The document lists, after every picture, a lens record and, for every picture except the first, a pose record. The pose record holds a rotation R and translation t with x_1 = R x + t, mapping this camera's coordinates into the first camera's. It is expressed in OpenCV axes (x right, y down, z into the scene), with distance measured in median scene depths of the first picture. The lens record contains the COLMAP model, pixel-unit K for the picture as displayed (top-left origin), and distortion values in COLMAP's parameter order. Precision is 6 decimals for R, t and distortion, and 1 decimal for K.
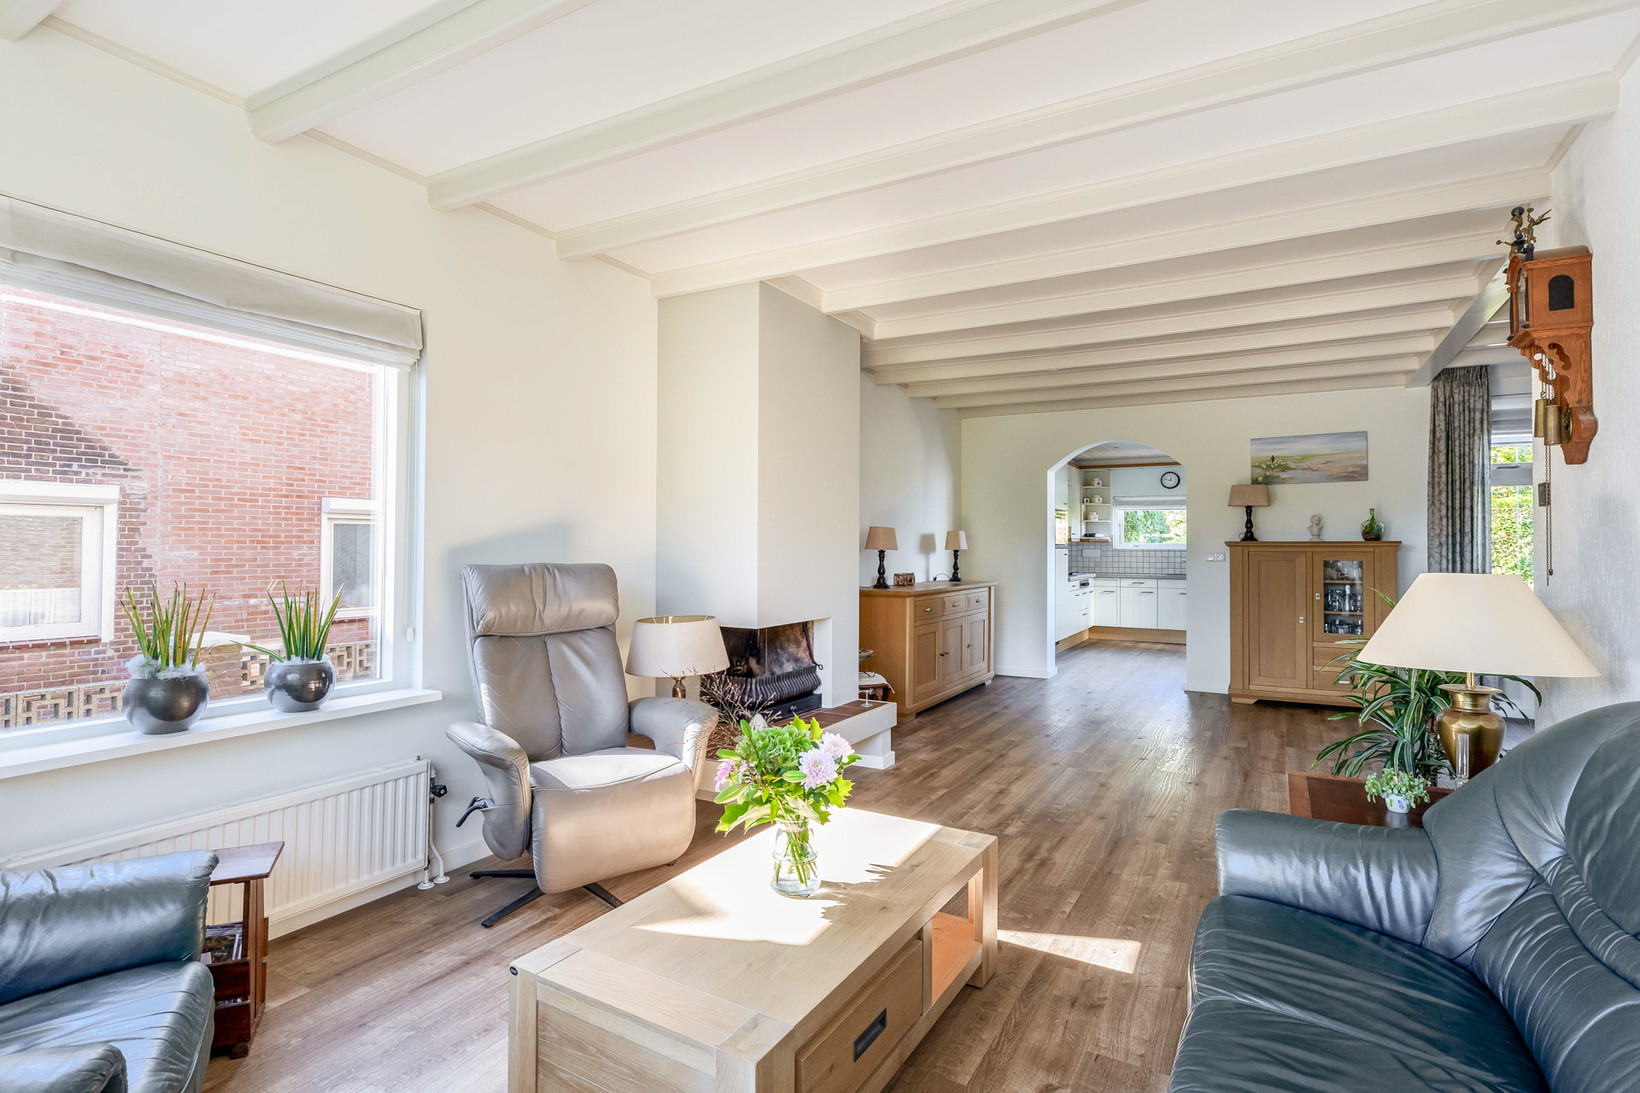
lens RADIAL K [[808.2, 0, 819.6], [0, 808.2, 529.8], [0, 0, 1]] dist [0.002586, 0.000342]
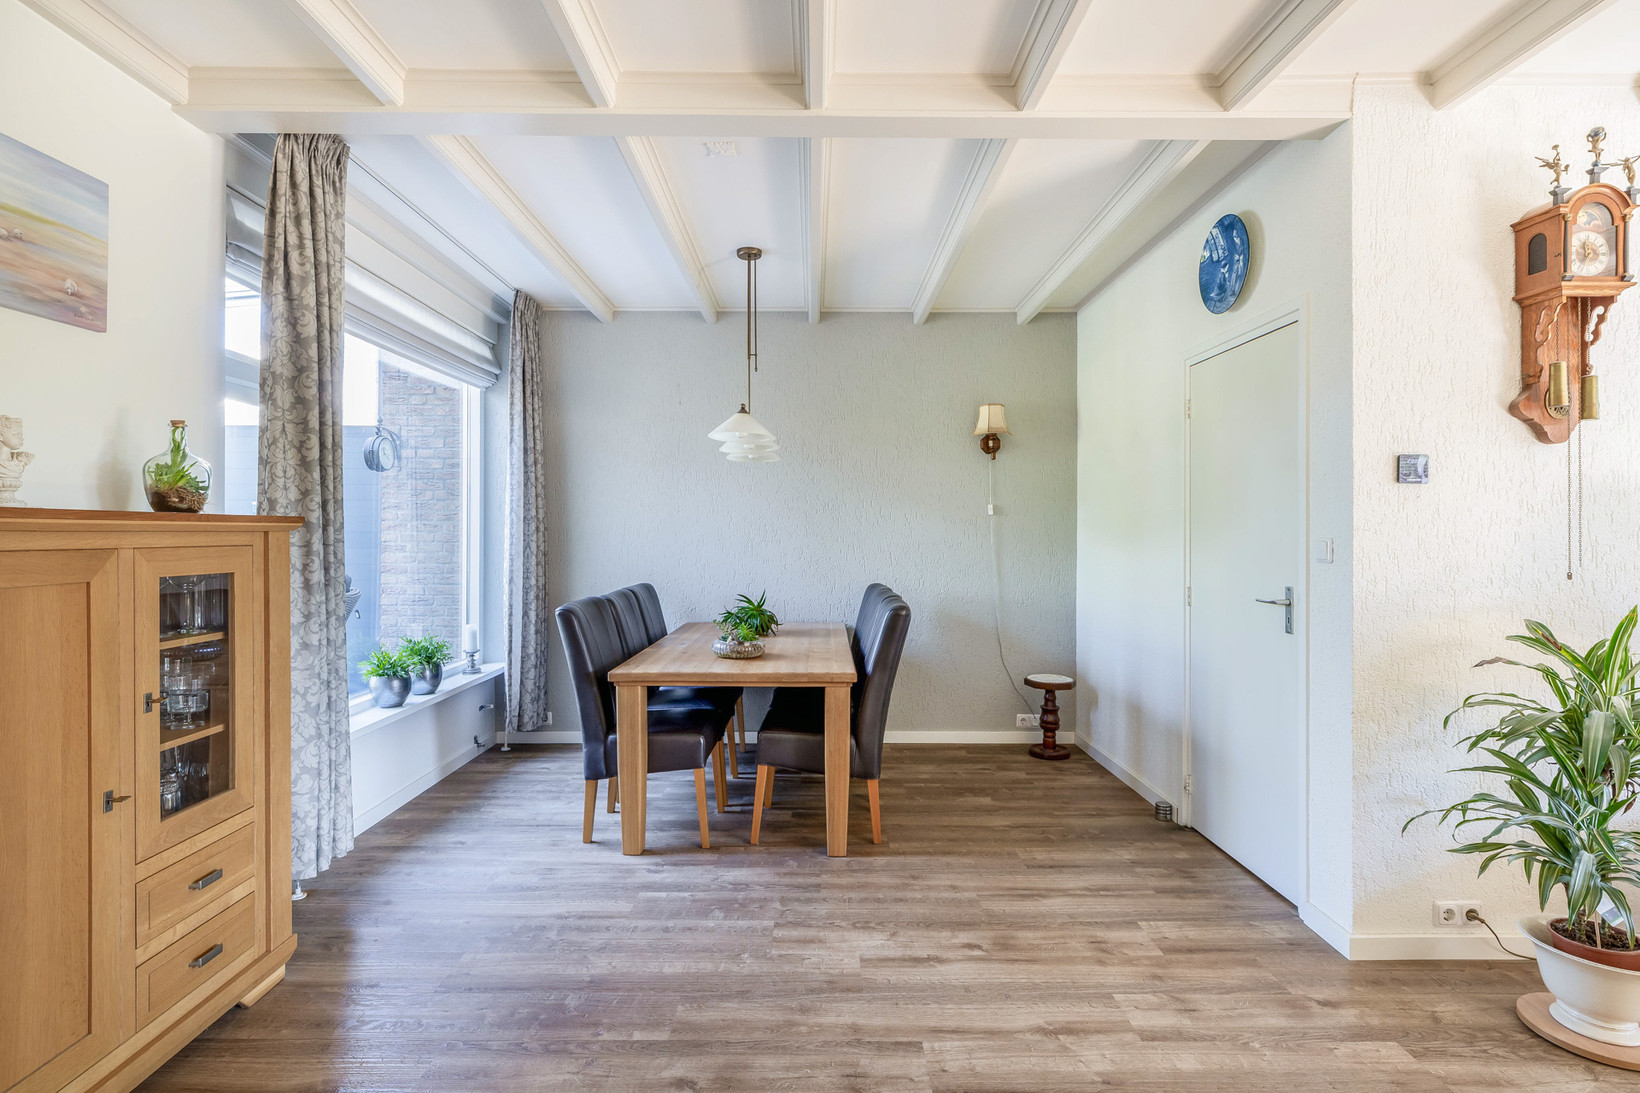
lens RADIAL K [[808.2, 0, 819.6], [0, 808.2, 529.8], [0, 0, 1]] dist [0.002586, 0.000342]
pose [[-0.512547, -0.003051, 0.858653, 0.243794], [-0.019312, 0.999782, -0.007975, 0.018314], [-0.858442, -0.020670, -0.512494, 0.935570]]
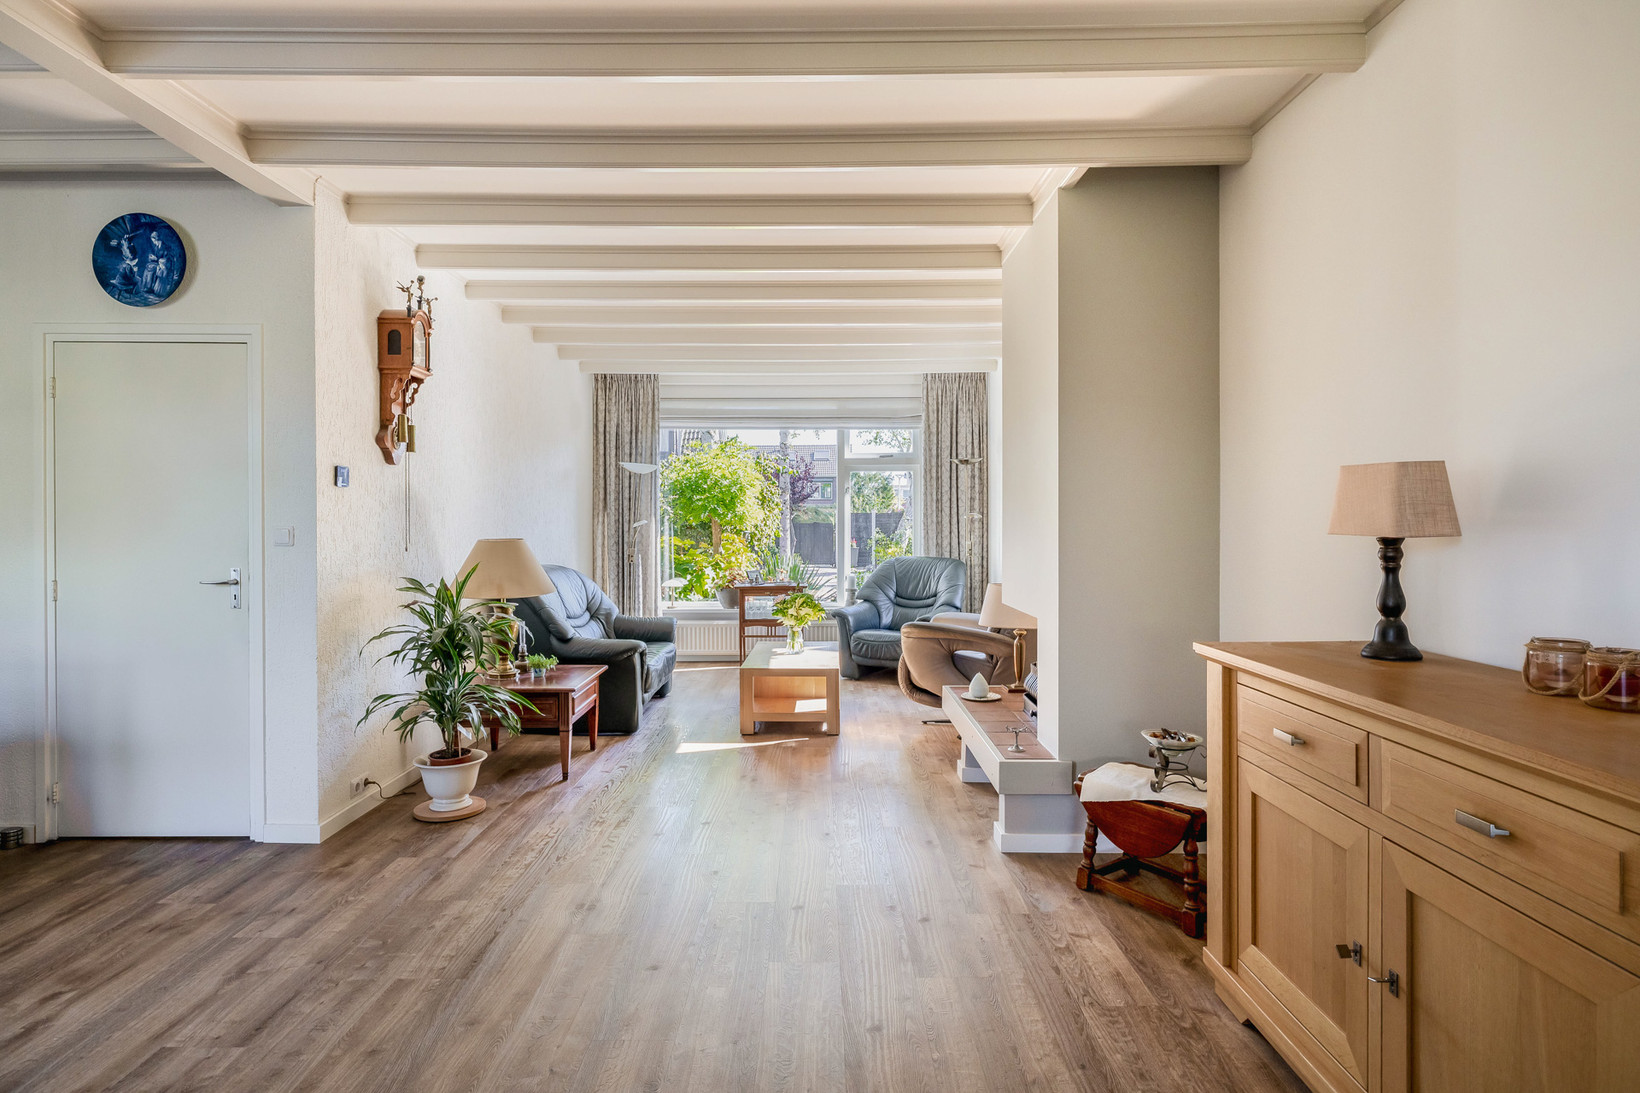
lens RADIAL K [[860.9, 0, 815.8], [0, 860.9, 526.5], [0, 0, 1]] dist [0.000622, 0.000277]
pose [[-0.862823, -0.003121, -0.505497, 0.479706], [0.003735, 0.999914, -0.012549, 0.023031], [0.505493, -0.012716, -0.862737, 1.180315]]
